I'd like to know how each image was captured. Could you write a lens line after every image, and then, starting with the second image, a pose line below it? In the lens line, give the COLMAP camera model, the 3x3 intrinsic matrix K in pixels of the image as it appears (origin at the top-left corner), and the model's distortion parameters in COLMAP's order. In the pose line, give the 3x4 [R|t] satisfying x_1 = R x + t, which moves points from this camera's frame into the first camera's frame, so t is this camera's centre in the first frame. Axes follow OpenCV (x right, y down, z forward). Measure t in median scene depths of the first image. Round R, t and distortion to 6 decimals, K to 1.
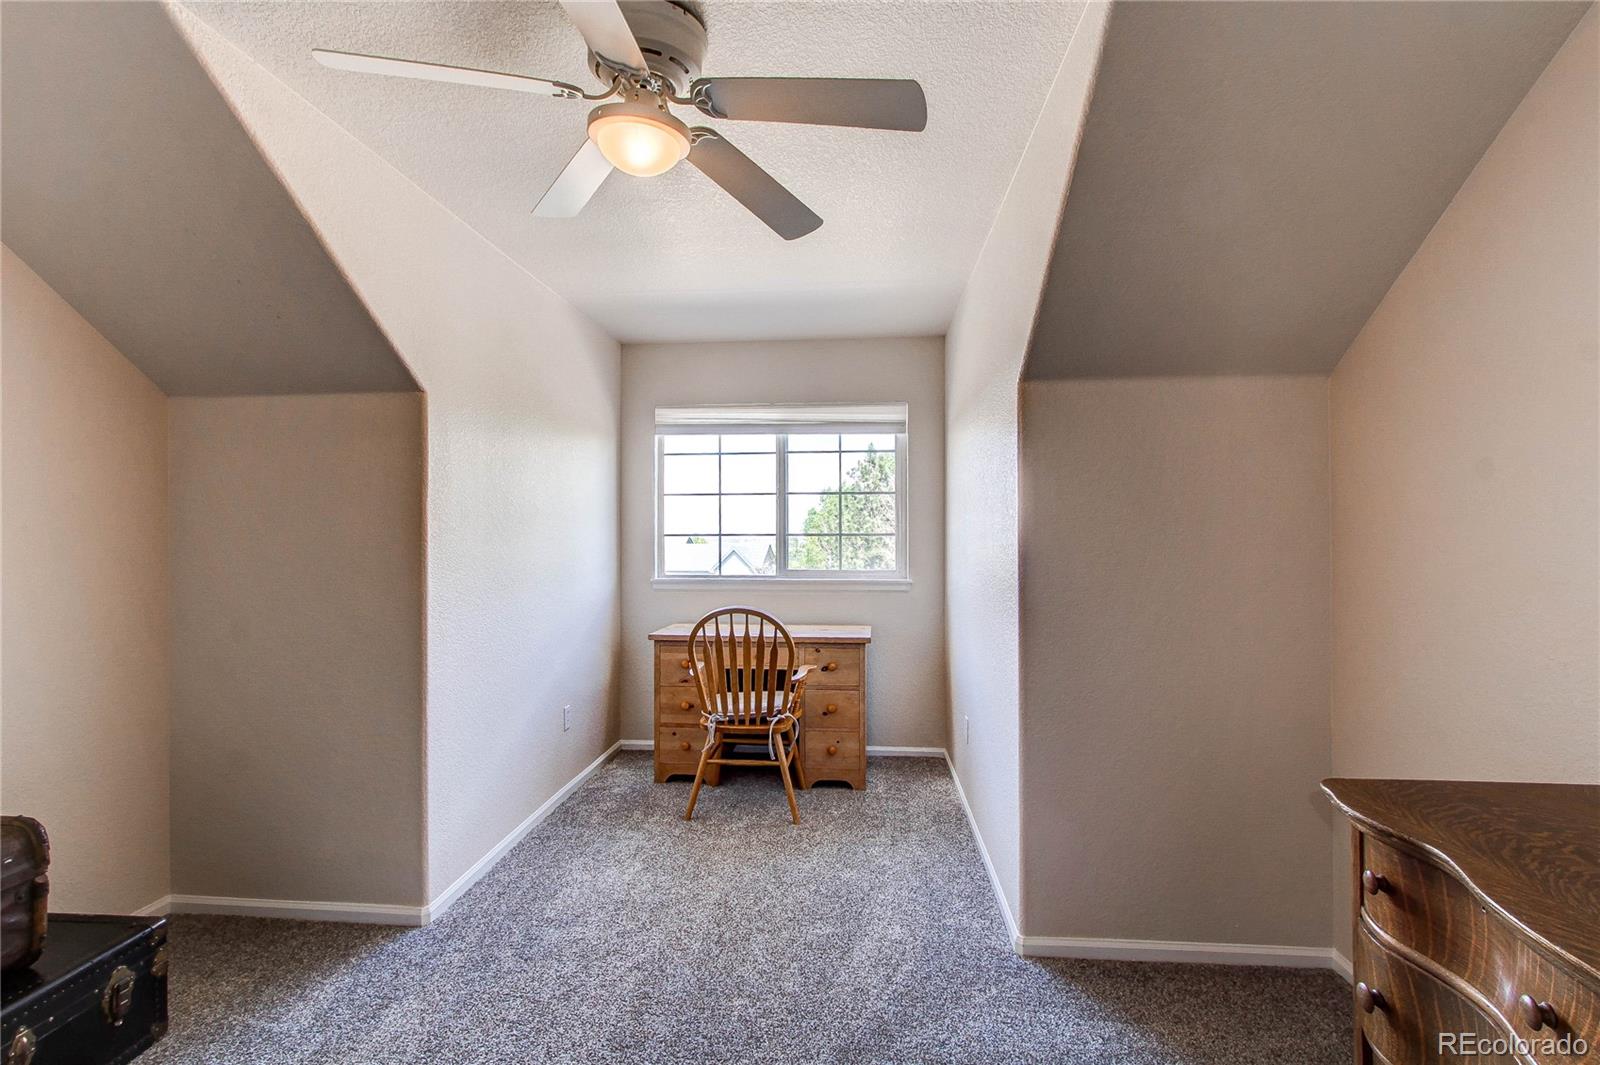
lens RADIAL K [[780.1, 0, 794.4], [0, 780.1, 529.7], [0, 0, 1]] dist [0.001754, 0.000177]
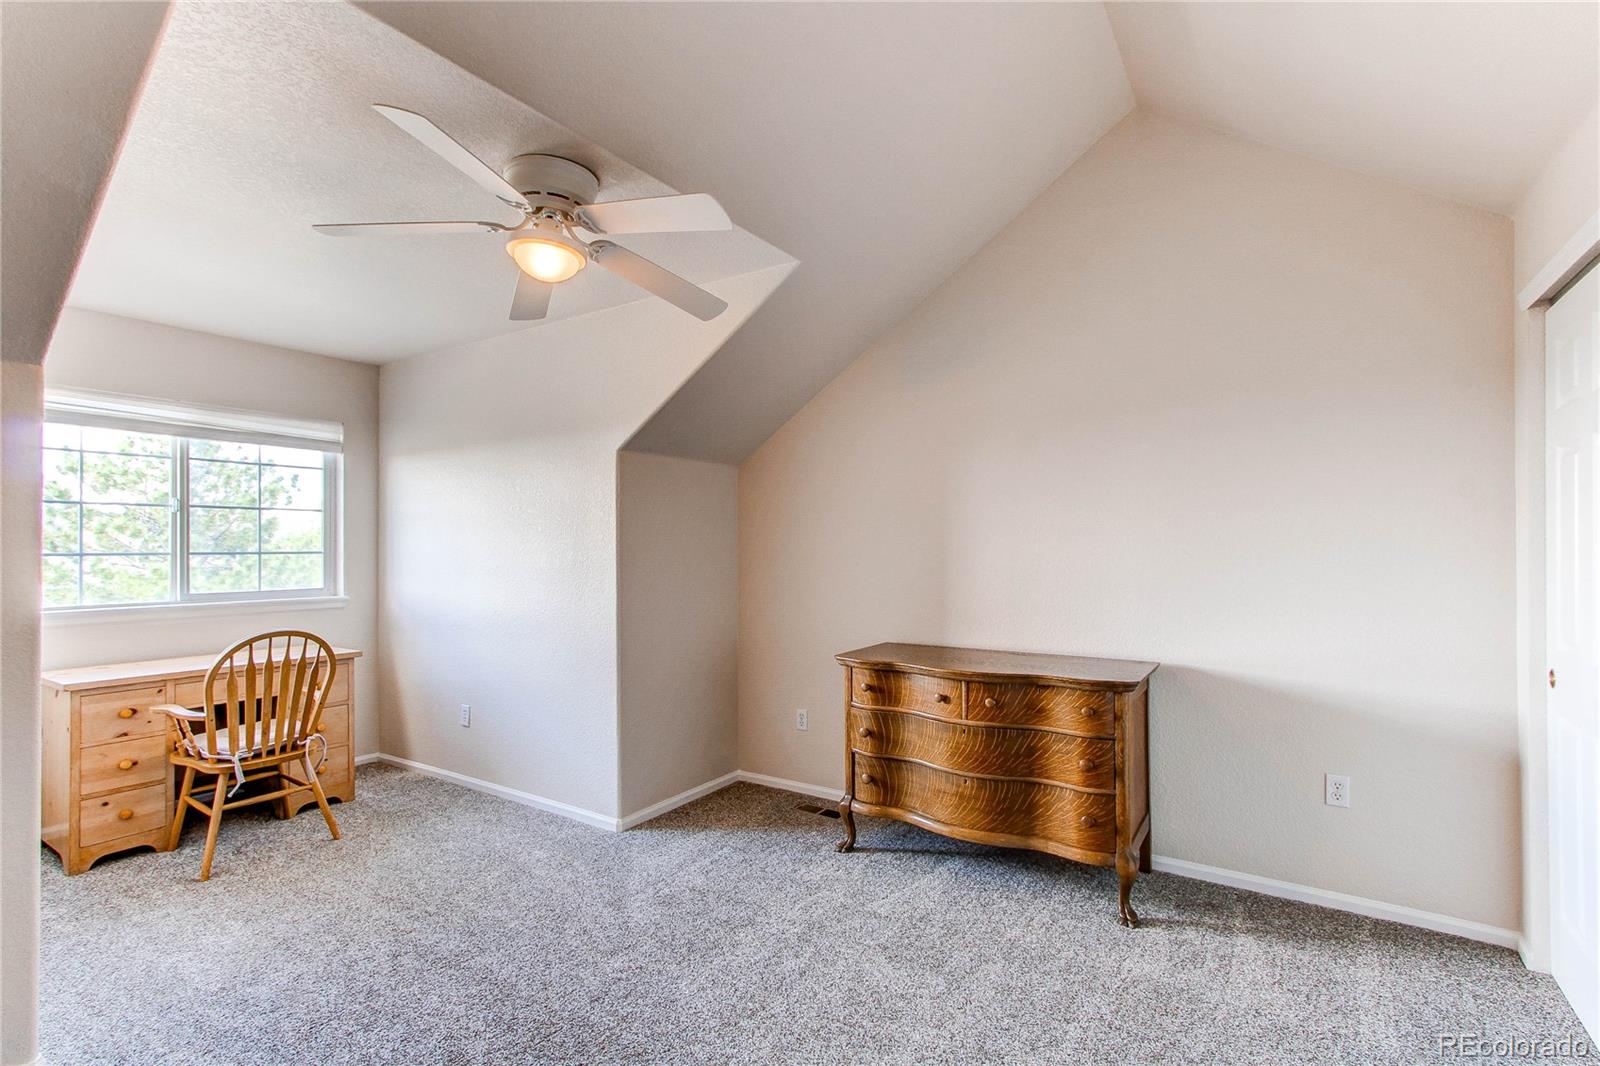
lens RADIAL K [[752.3, 0, 792.2], [0, 752.3, 539.5], [0, 0, 1]] dist [-0.000622, 0.000007]
pose [[0.471484, 0.007423, 0.881844, -0.570377], [-0.000072, 0.999965, -0.008379, -0.002884], [-0.881875, 0.003887, 0.471468, 0.018251]]
